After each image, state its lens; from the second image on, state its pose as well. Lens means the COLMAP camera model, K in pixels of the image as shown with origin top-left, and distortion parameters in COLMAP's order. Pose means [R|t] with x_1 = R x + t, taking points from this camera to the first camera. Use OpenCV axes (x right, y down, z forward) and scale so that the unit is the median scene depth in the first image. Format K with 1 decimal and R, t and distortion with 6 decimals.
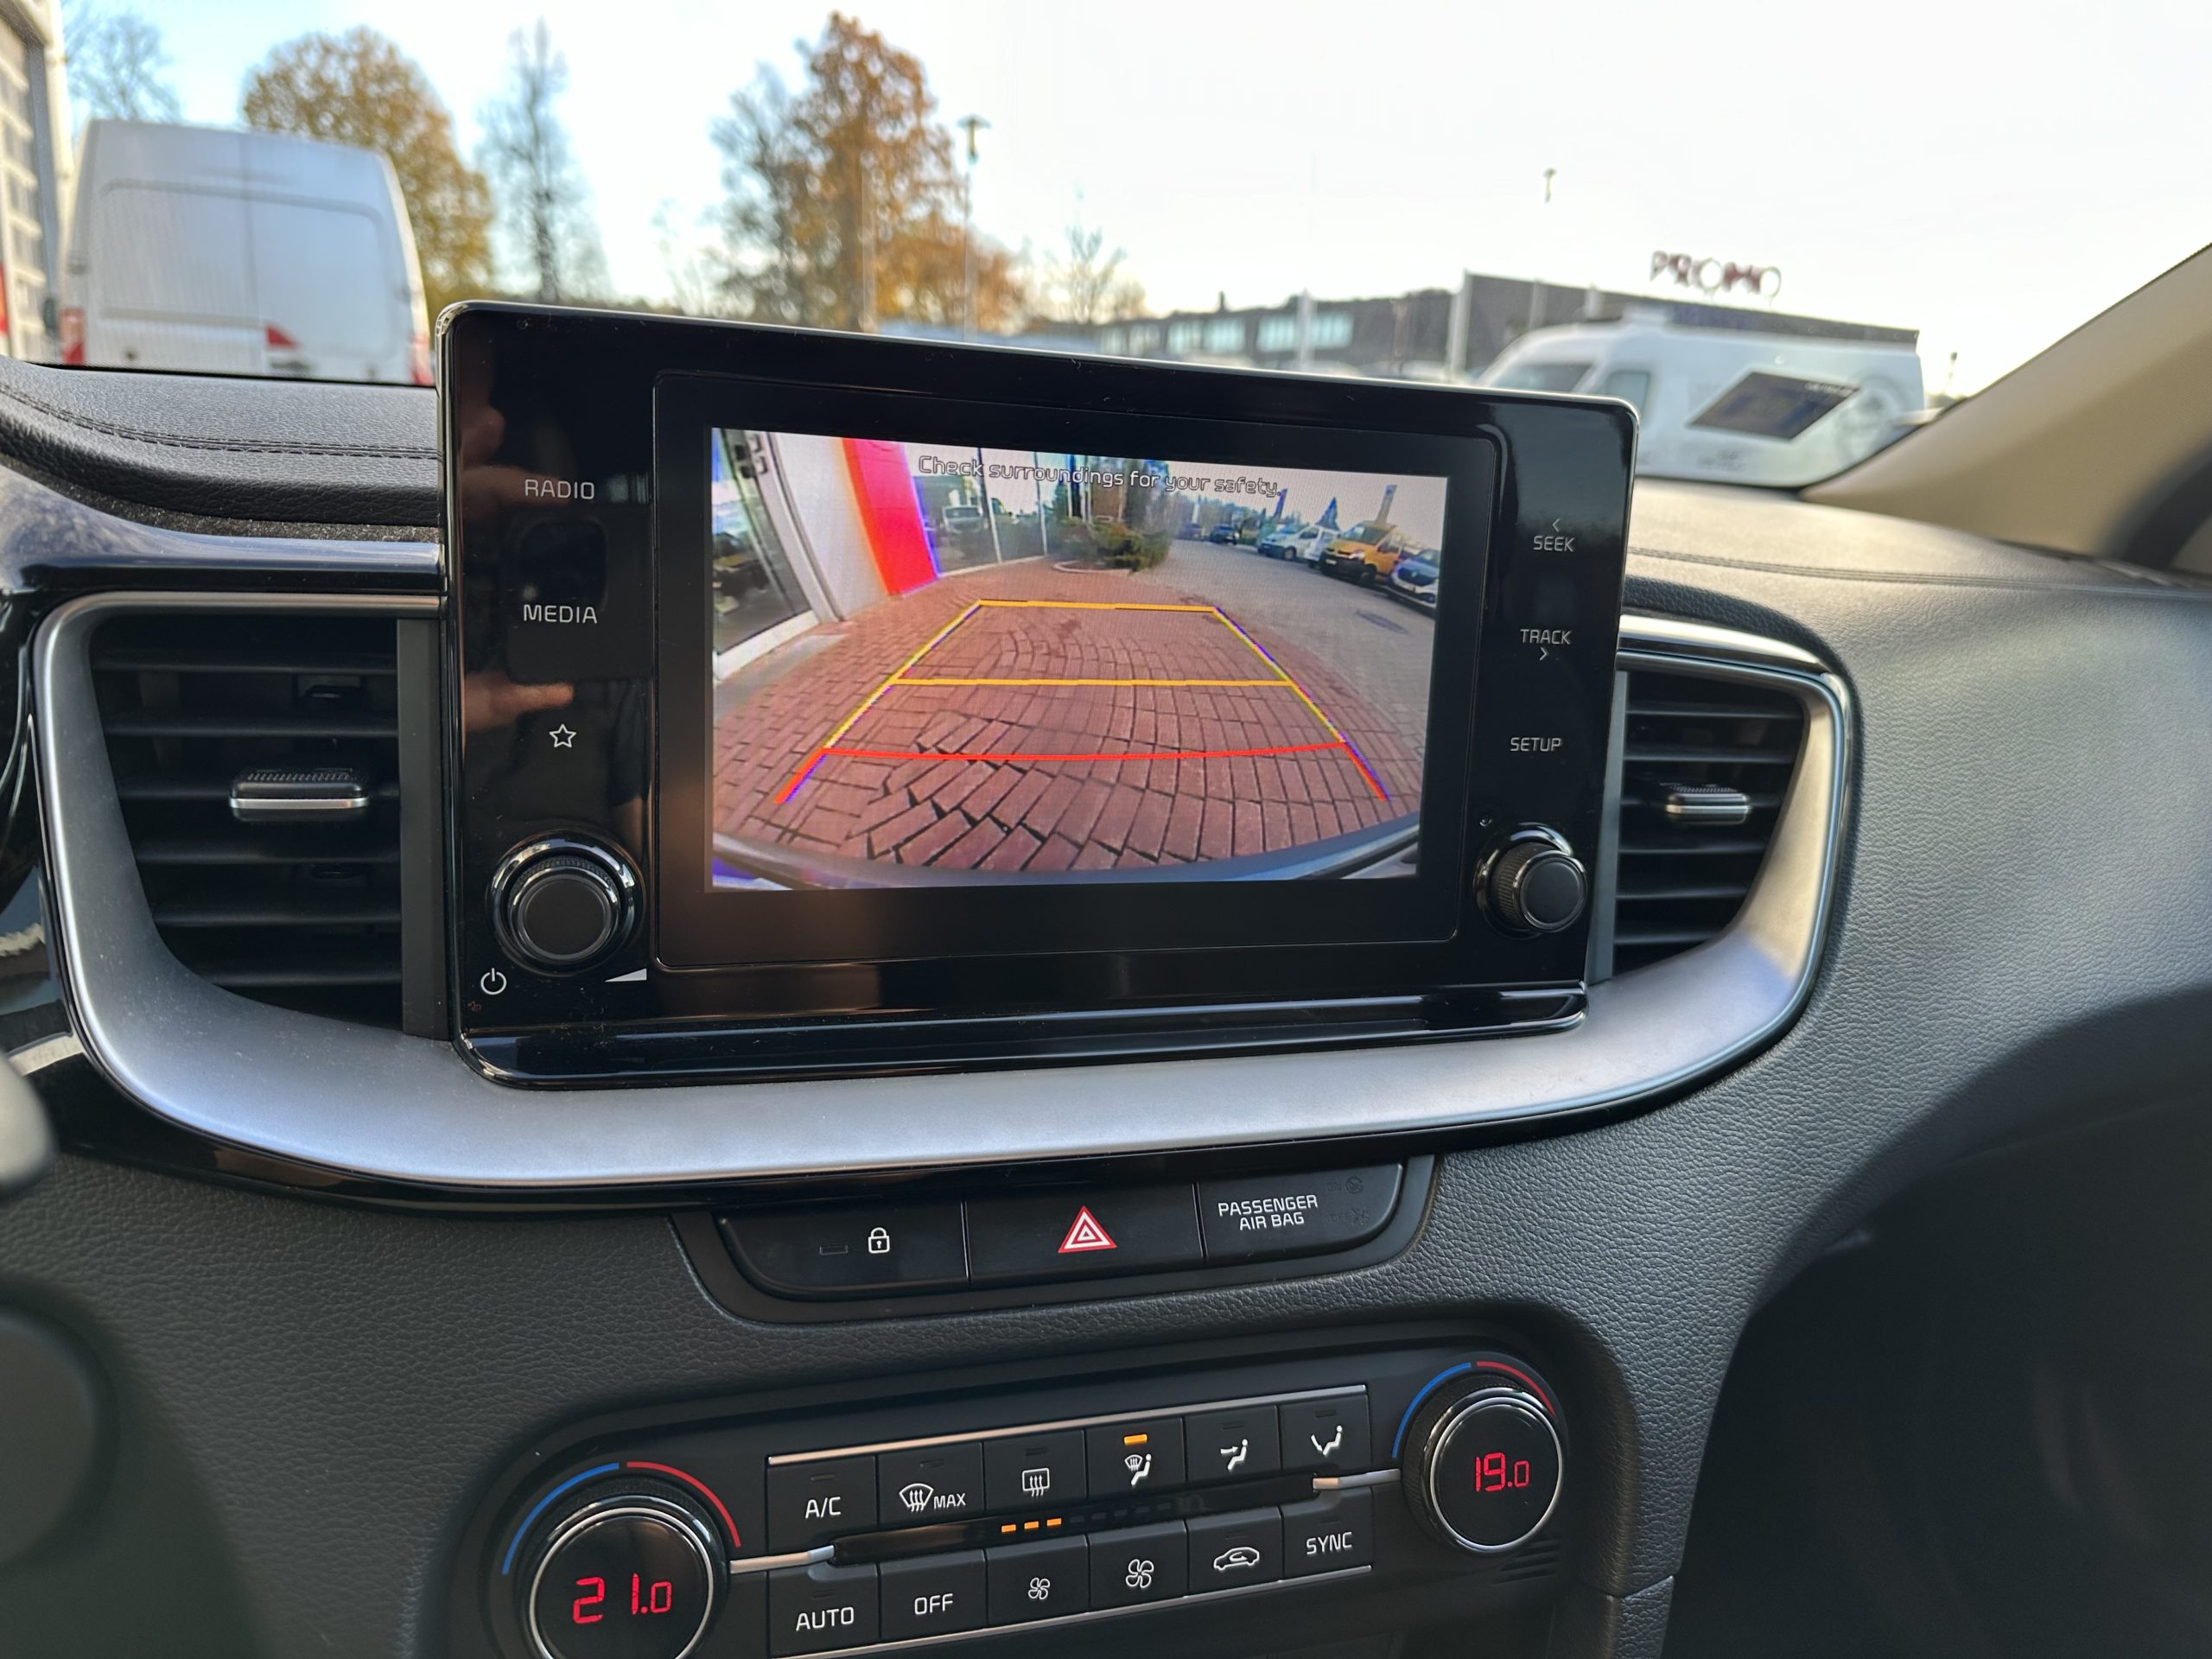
lens RADIAL K [[1654.7, 0, 1100.4], [0, 1654.7, 823.8], [0, 0, 1]] dist [0.010458, -0.027804]
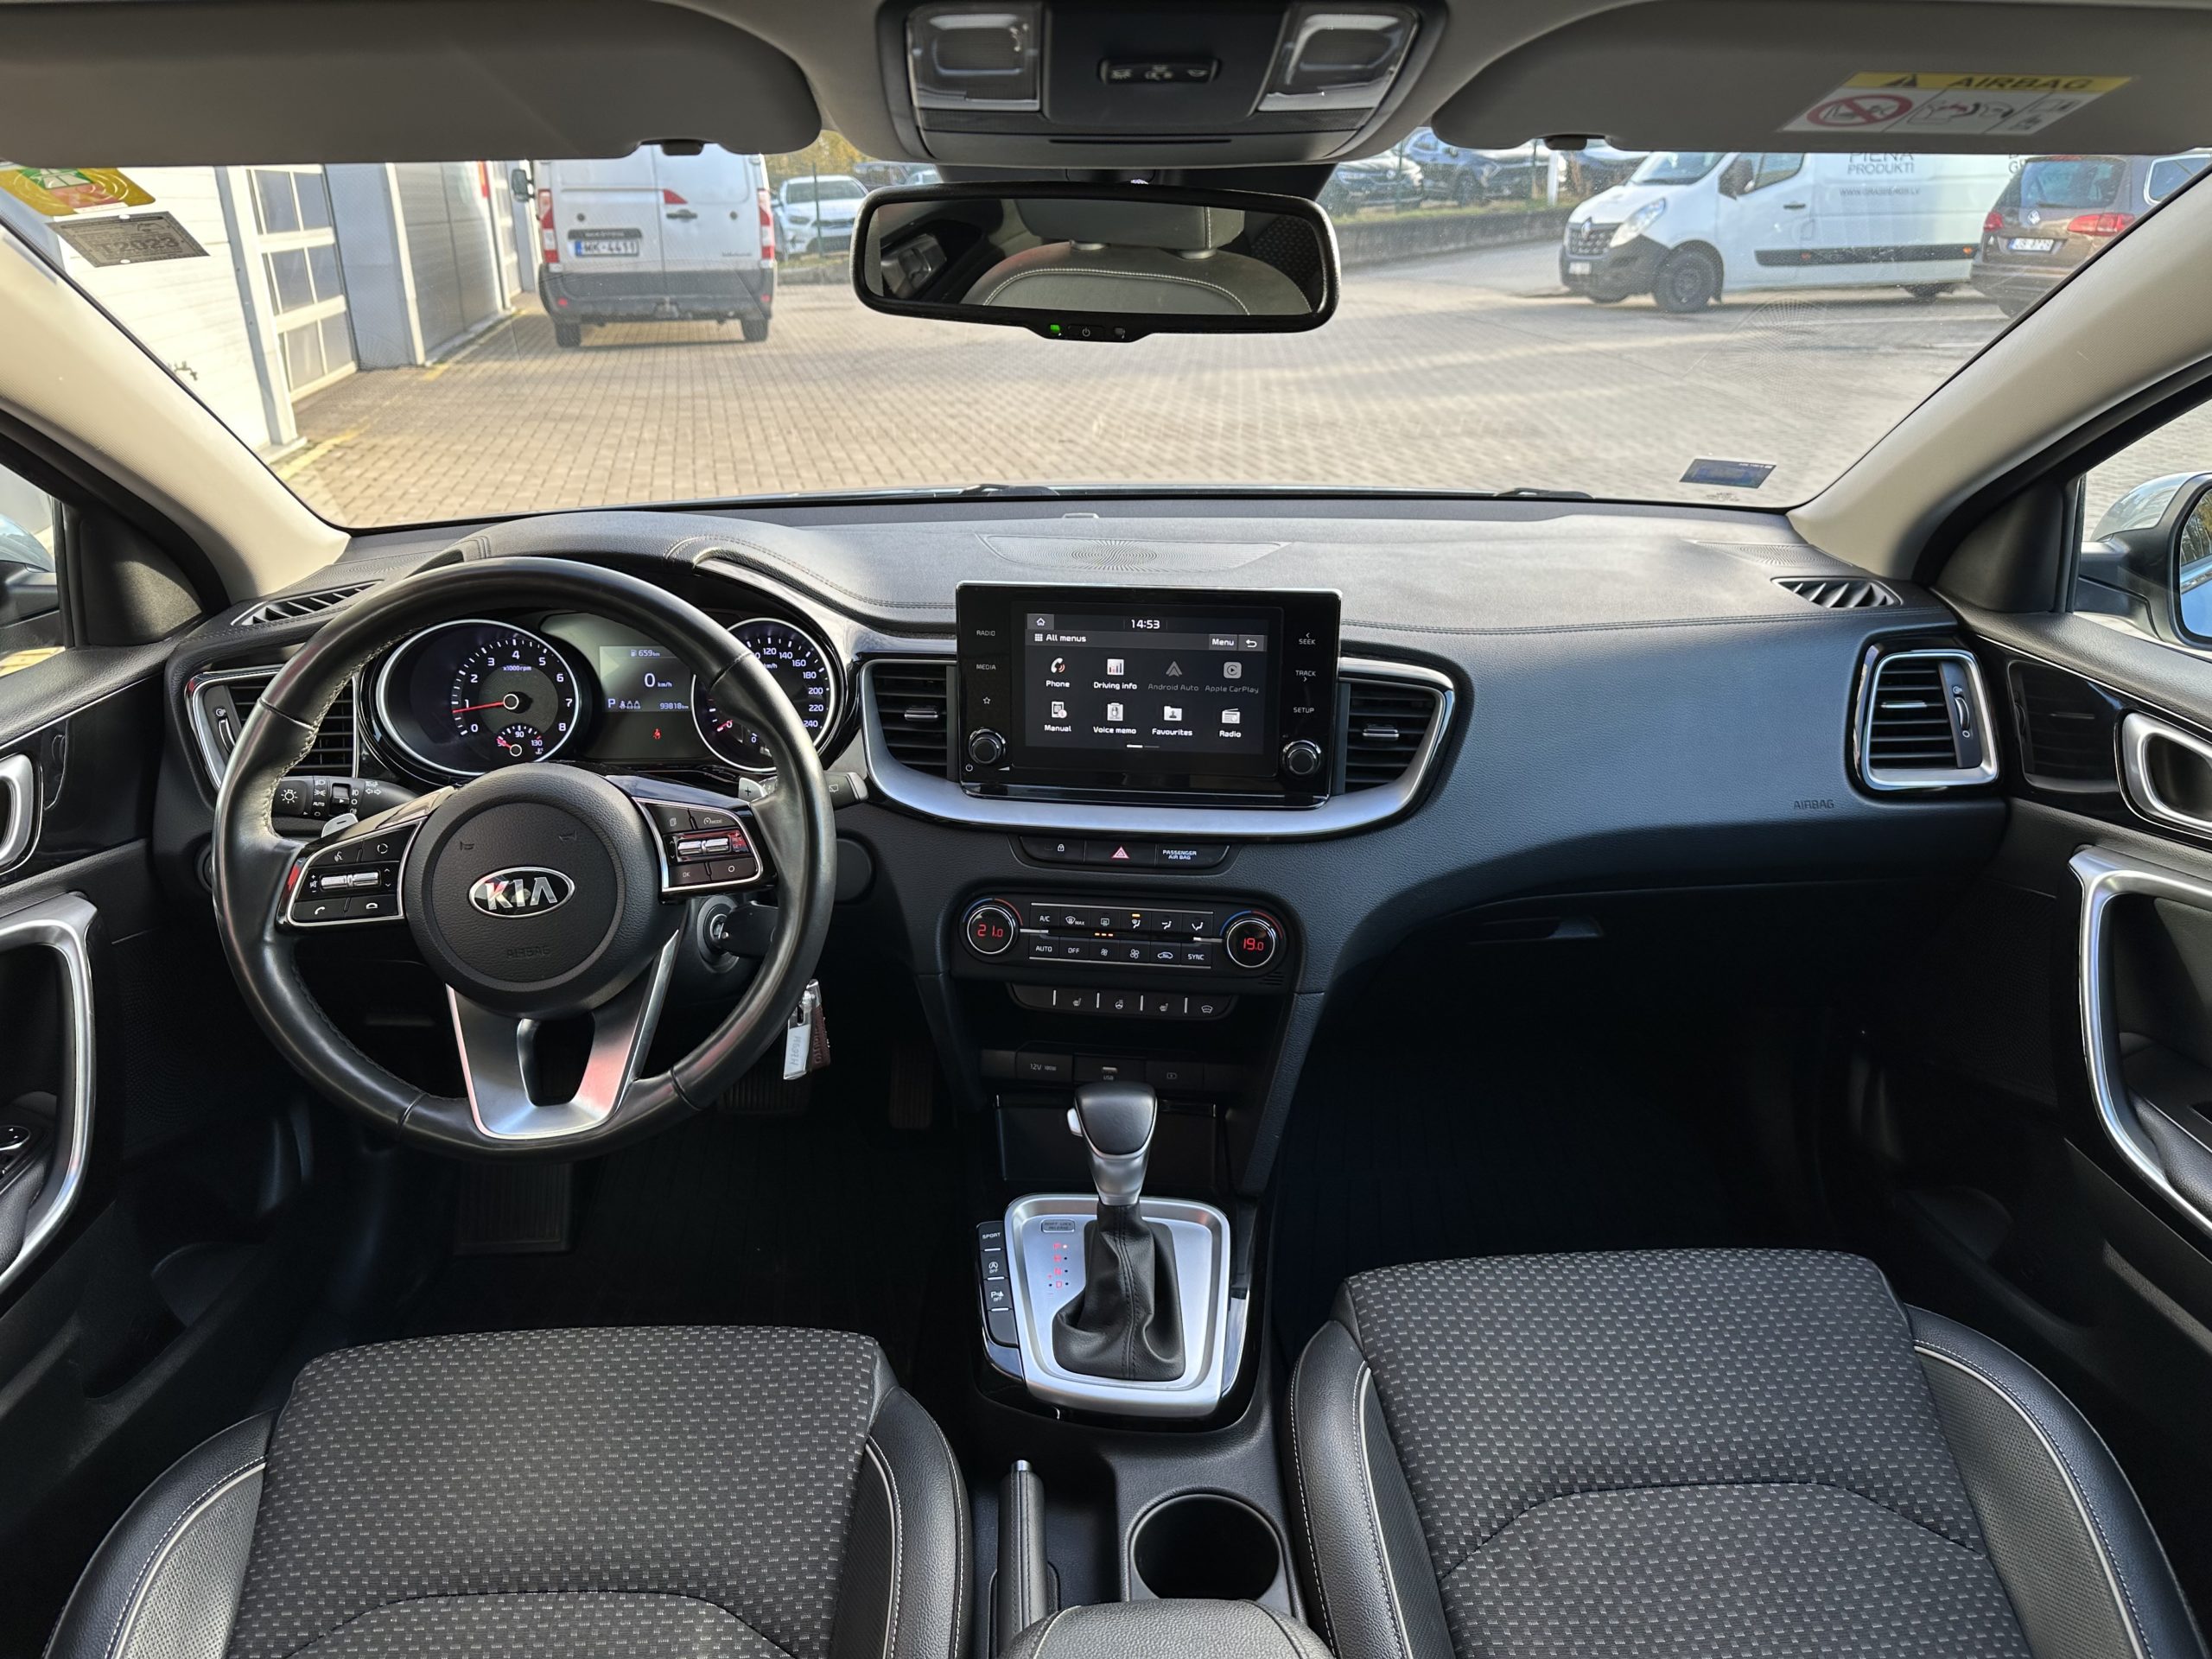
lens RADIAL K [[1654.7, 0, 1117.0], [0, 1654.7, 843.3], [0, 0, 1]] dist [0.010458, -0.027804]
pose [[0.909325, 0.097202, -0.404573, 1.372462], [-0.029170, 0.984831, 0.171050, -0.359788], [0.415062, -0.143738, 0.898367, -2.082190]]
